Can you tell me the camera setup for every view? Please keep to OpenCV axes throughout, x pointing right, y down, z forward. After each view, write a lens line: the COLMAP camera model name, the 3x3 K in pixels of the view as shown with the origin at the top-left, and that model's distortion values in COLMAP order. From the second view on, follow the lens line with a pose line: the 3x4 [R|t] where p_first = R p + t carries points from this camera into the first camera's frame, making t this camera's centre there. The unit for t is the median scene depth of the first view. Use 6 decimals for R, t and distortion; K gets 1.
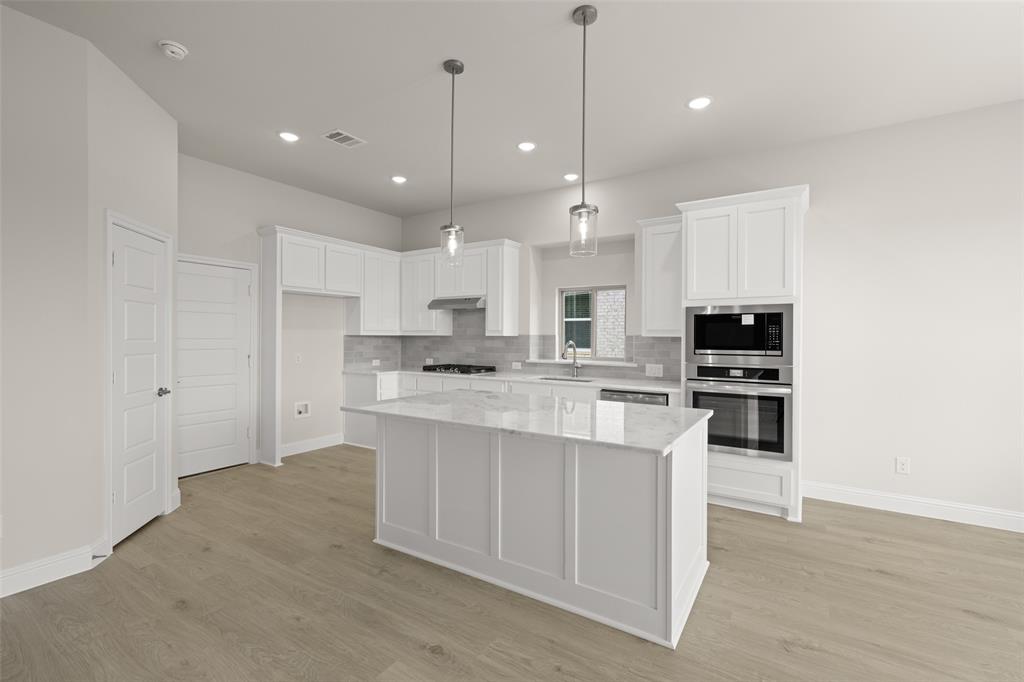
lens RADIAL K [[454.7, 0, 514.9], [0, 454.7, 339.3], [0, 0, 1]] dist [0.001557, 0.000829]
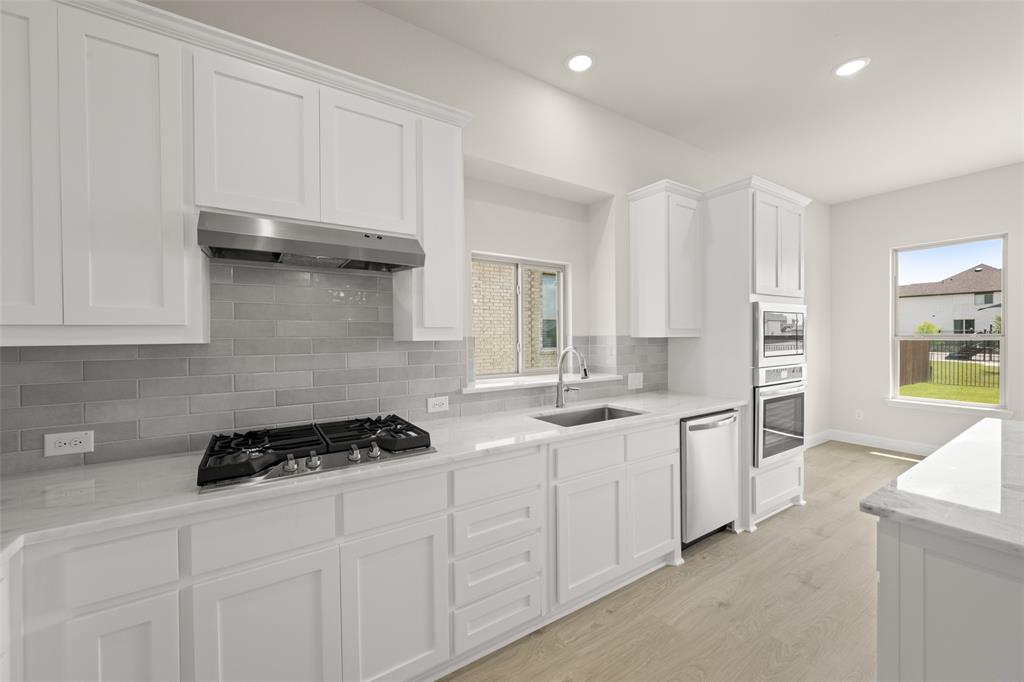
lens RADIAL K [[403.0, 0, 512.9], [0, 403.0, 339.0], [0, 0, 1]] dist [0.000009, 0.000086]
pose [[0.406334, -0.019441, 0.913518, -0.484878], [0.012908, 0.999796, 0.015536, -0.019723], [-0.913633, 0.005479, 0.406502, 1.096099]]
